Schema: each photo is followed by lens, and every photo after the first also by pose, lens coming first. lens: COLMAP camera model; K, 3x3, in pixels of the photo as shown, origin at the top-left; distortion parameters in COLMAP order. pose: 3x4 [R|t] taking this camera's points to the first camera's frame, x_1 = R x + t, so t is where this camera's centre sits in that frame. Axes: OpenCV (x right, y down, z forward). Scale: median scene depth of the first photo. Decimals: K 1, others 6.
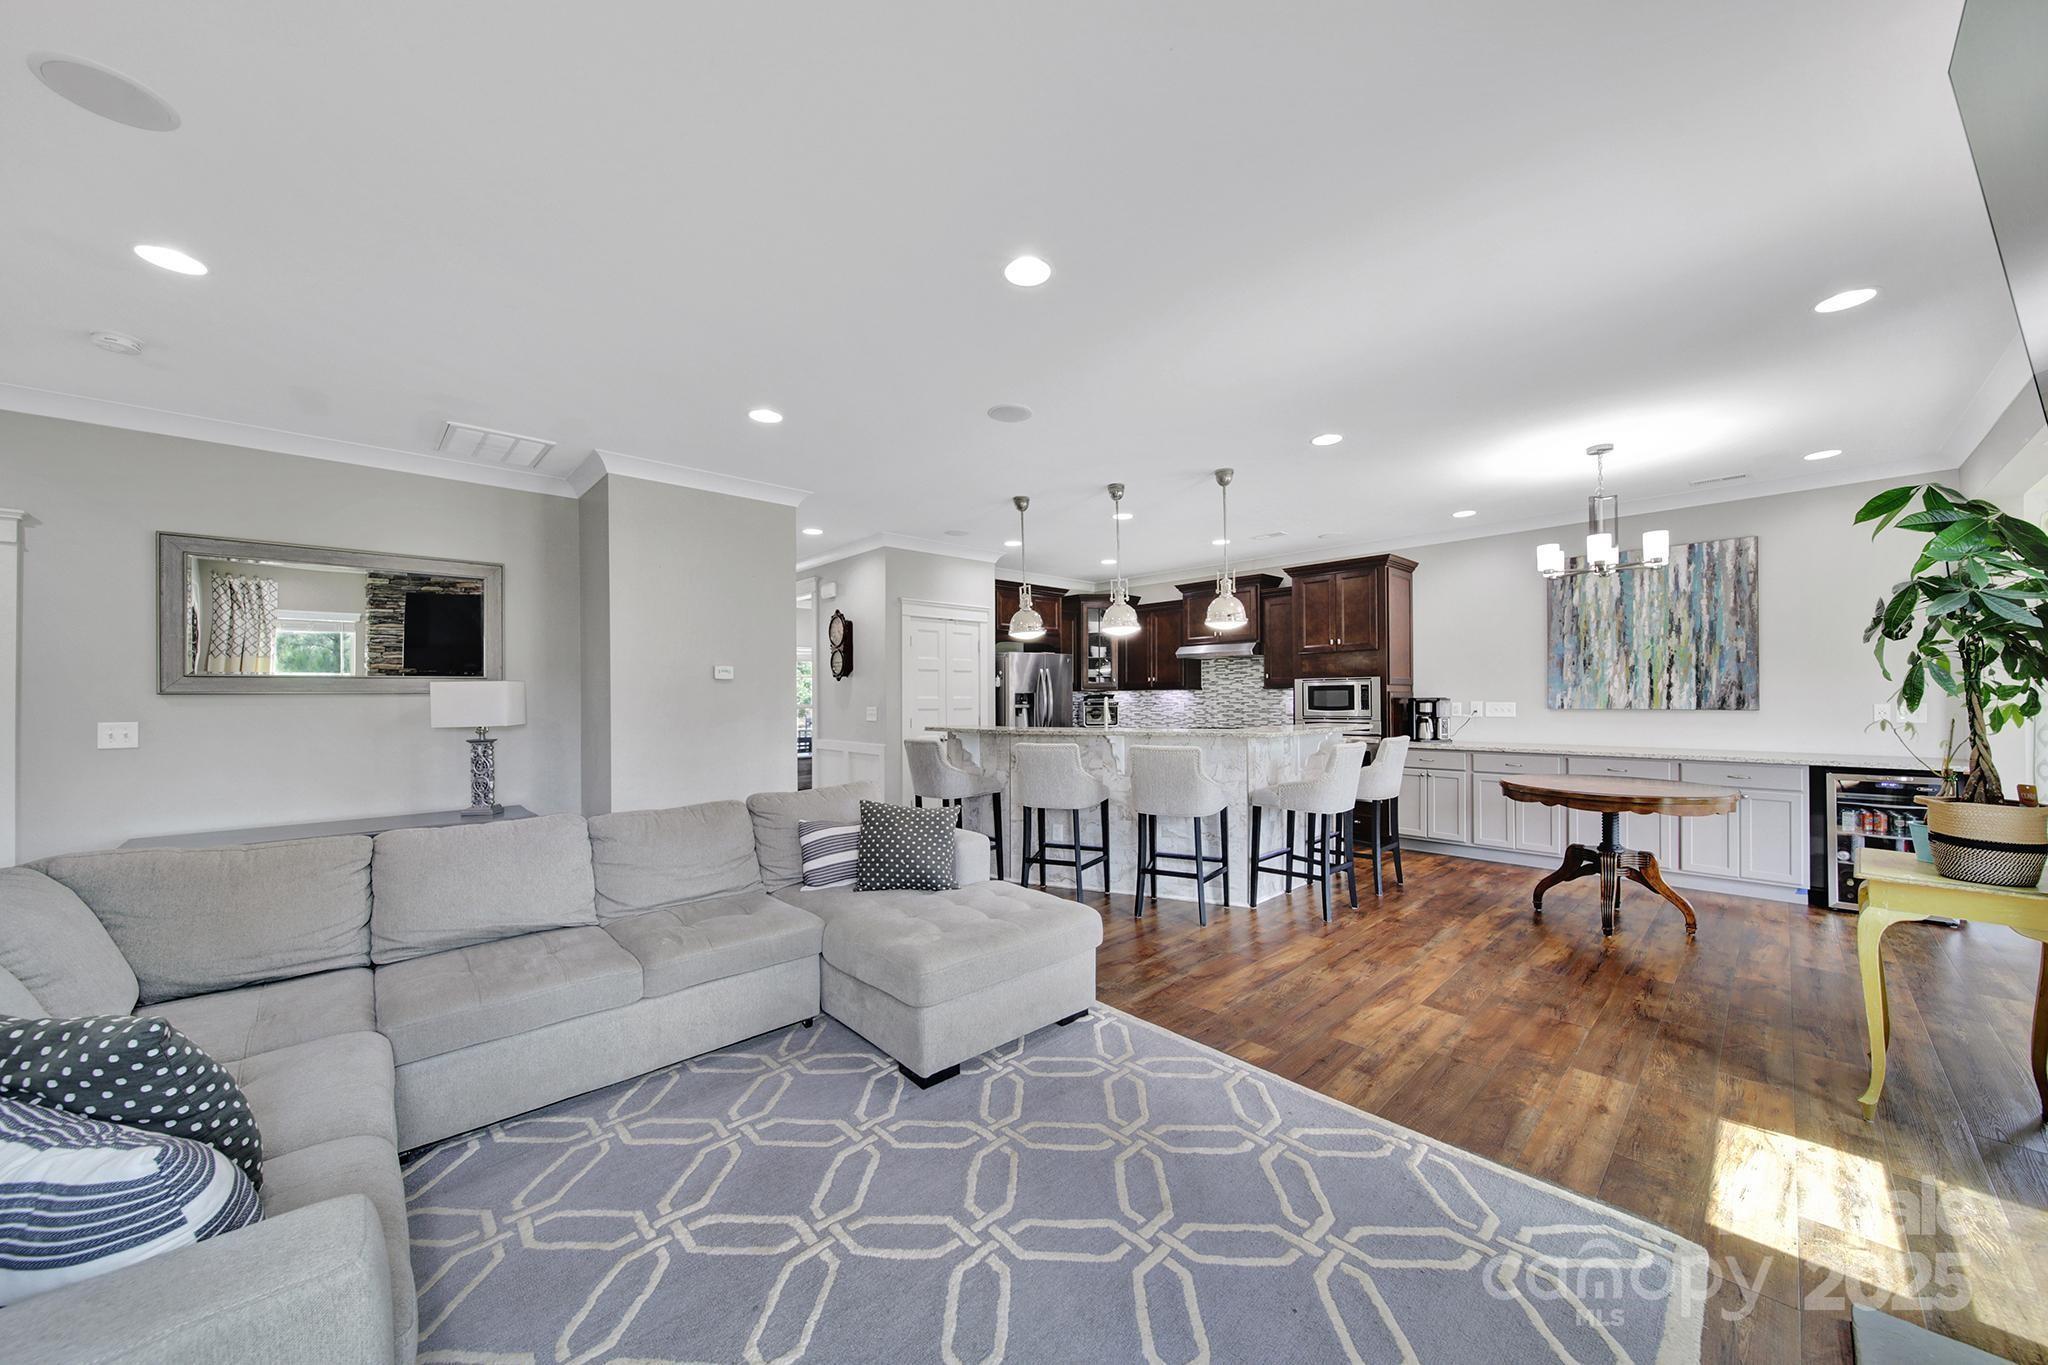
lens RADIAL K [[715.6, 0, 1024.2], [0, 715.6, 693.4], [0, 0, 1]] dist [-0.001159, -0.001164]
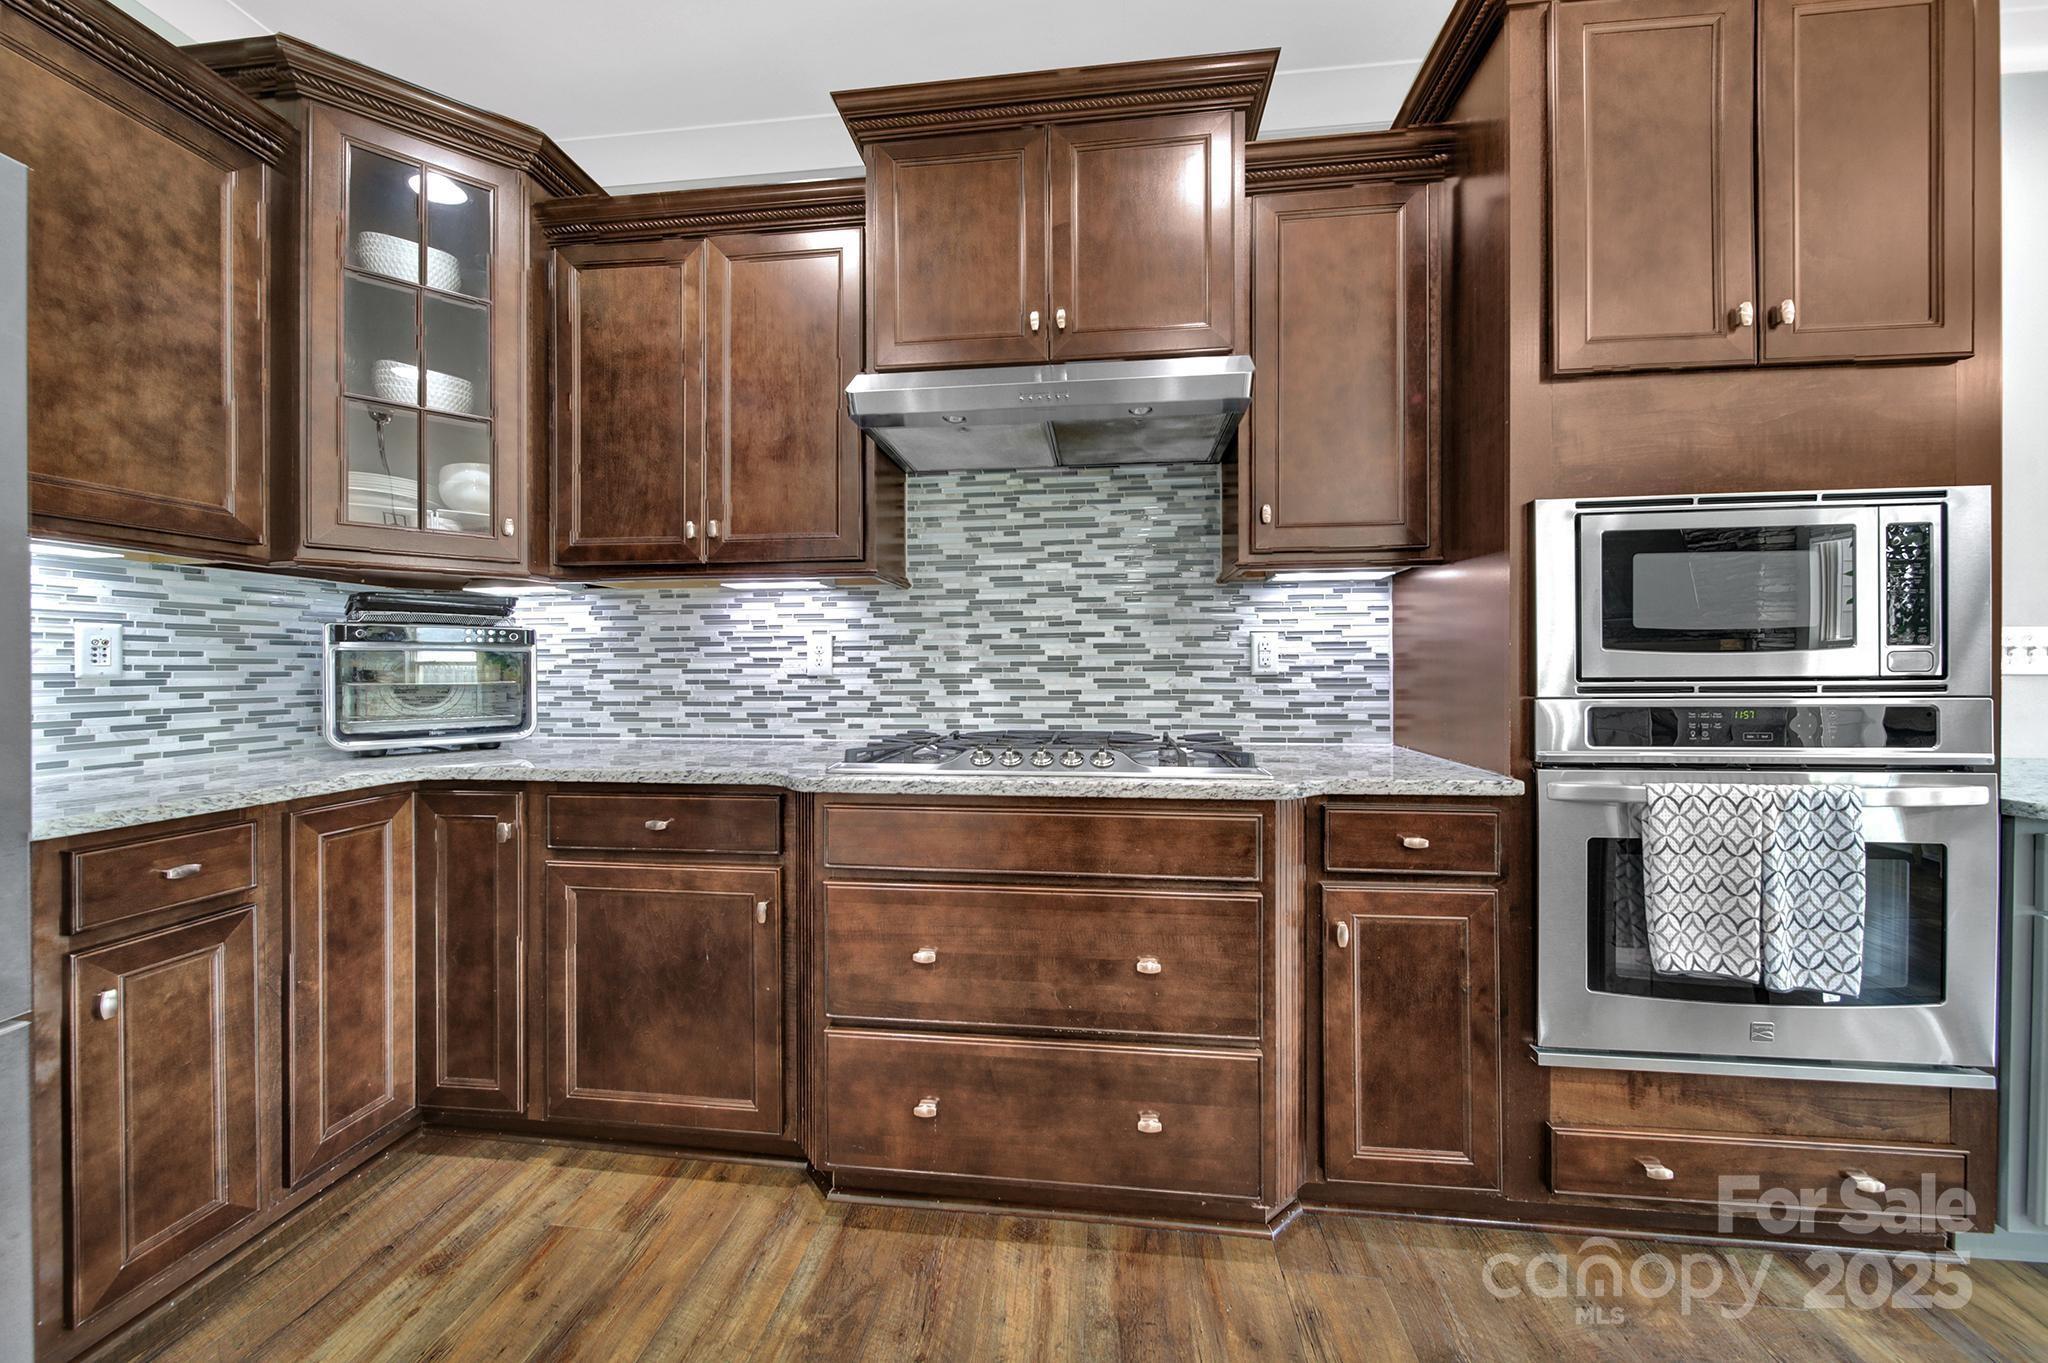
lens RADIAL K [[715.6, 0, 1027.6], [0, 715.6, 668.7], [0, 0, 1]] dist [-0.001159, -0.001164]
pose [[0.762197, 0.004467, 0.647330, 0.171836], [-0.008221, 0.999962, 0.002779, 0.037707], [-0.647293, -0.007440, 0.762205, 1.194802]]
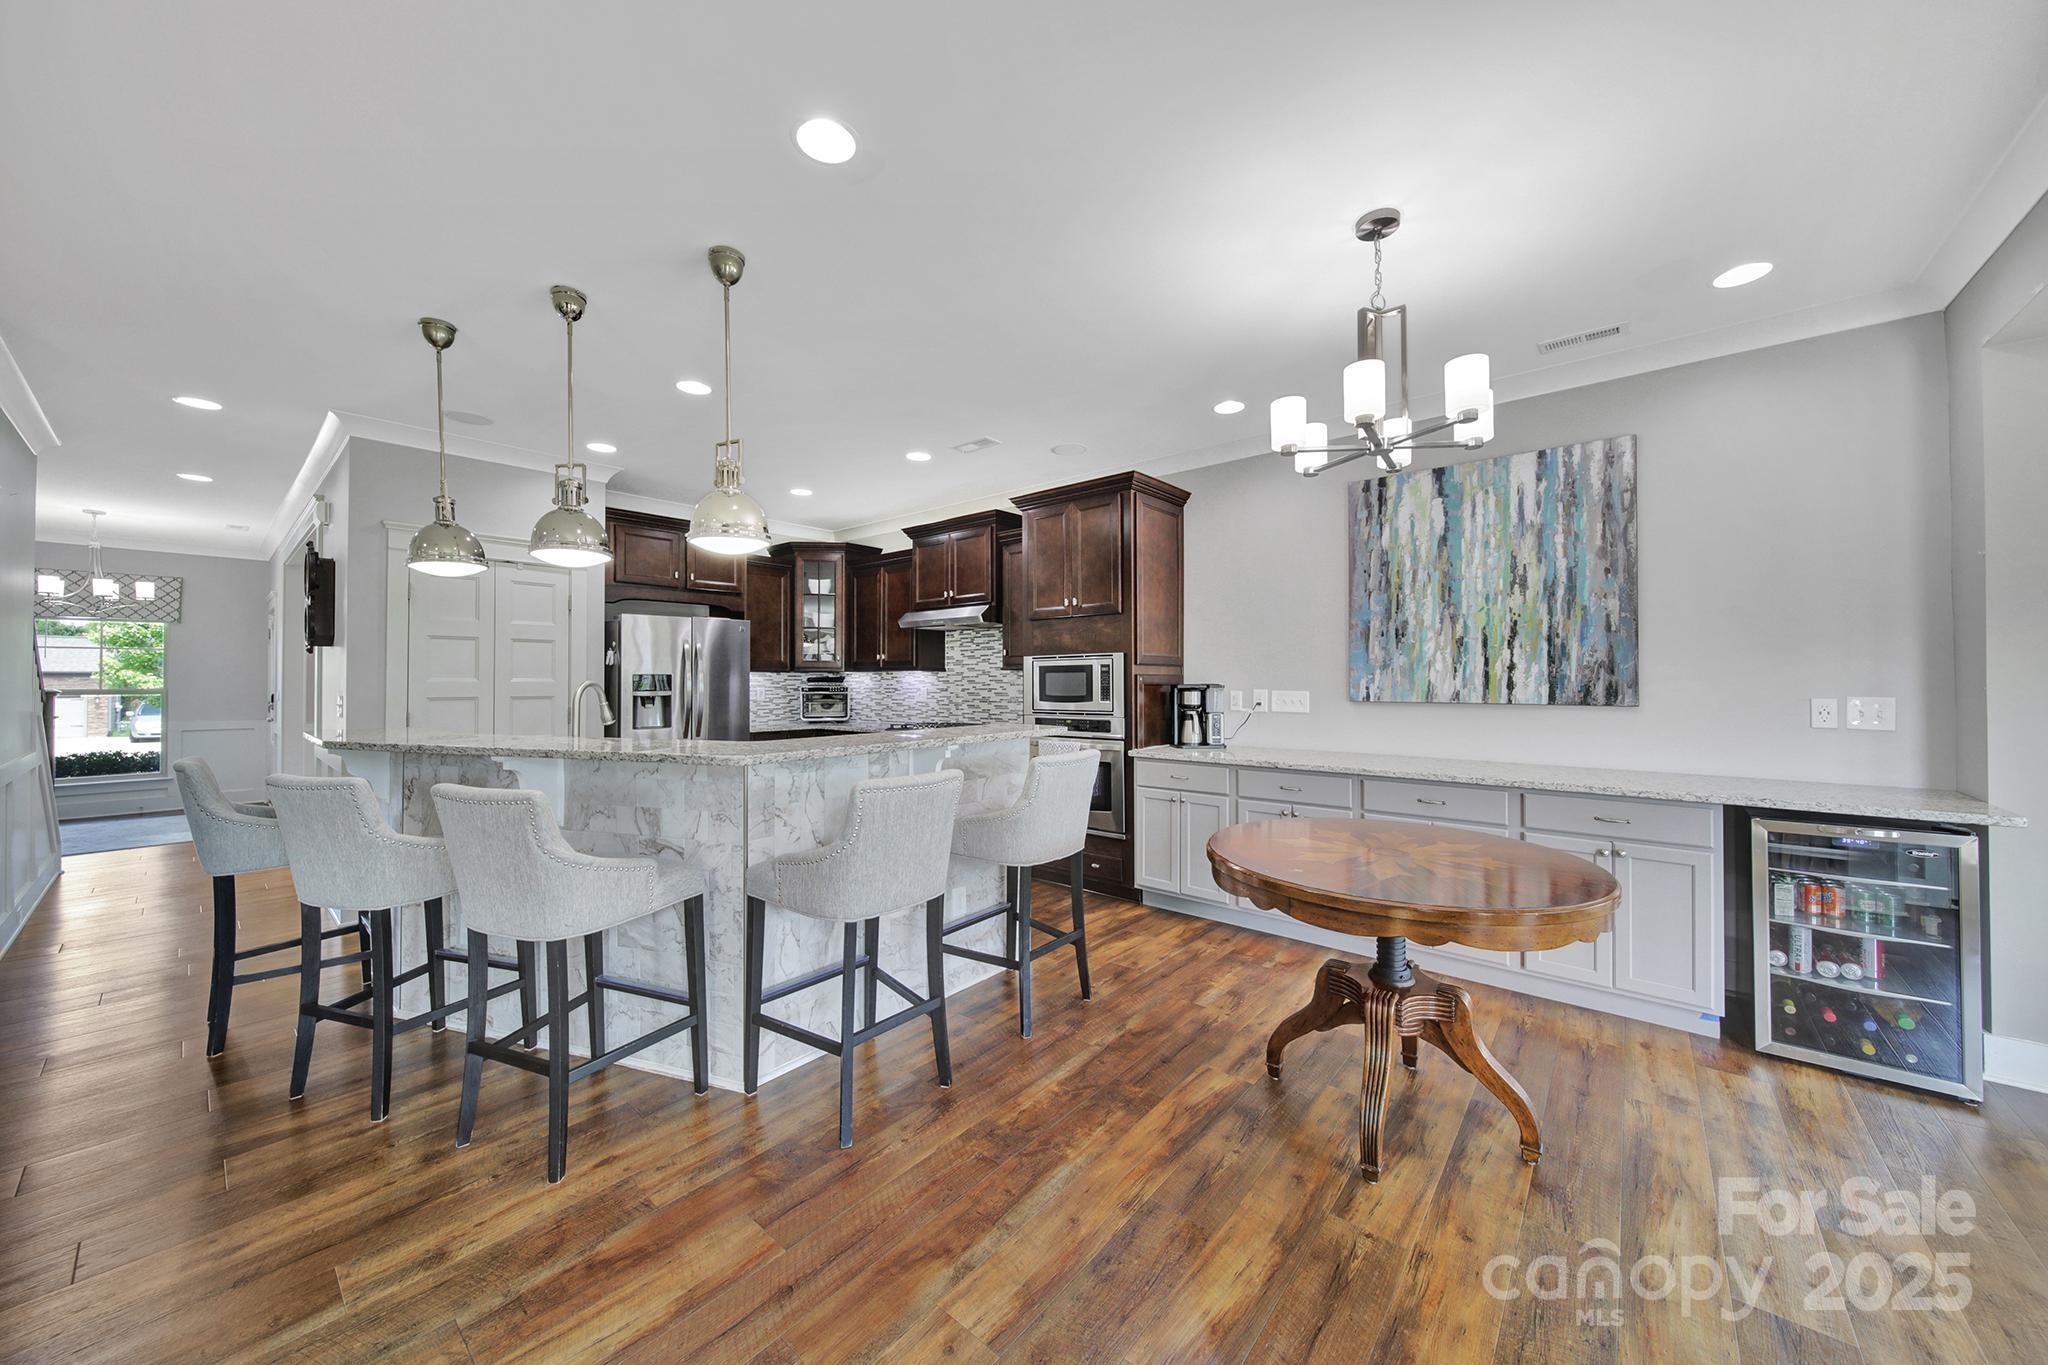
lens RADIAL K [[715.6, 0, 1011.7], [0, 715.6, 670.2], [0, 0, 1]] dist [-0.001159, -0.001164]
pose [[0.994945, 0.006078, 0.100235, 0.377205], [-0.005310, 0.999954, -0.007927, -0.000783], [-0.100278, 0.007354, 0.994932, 0.388925]]
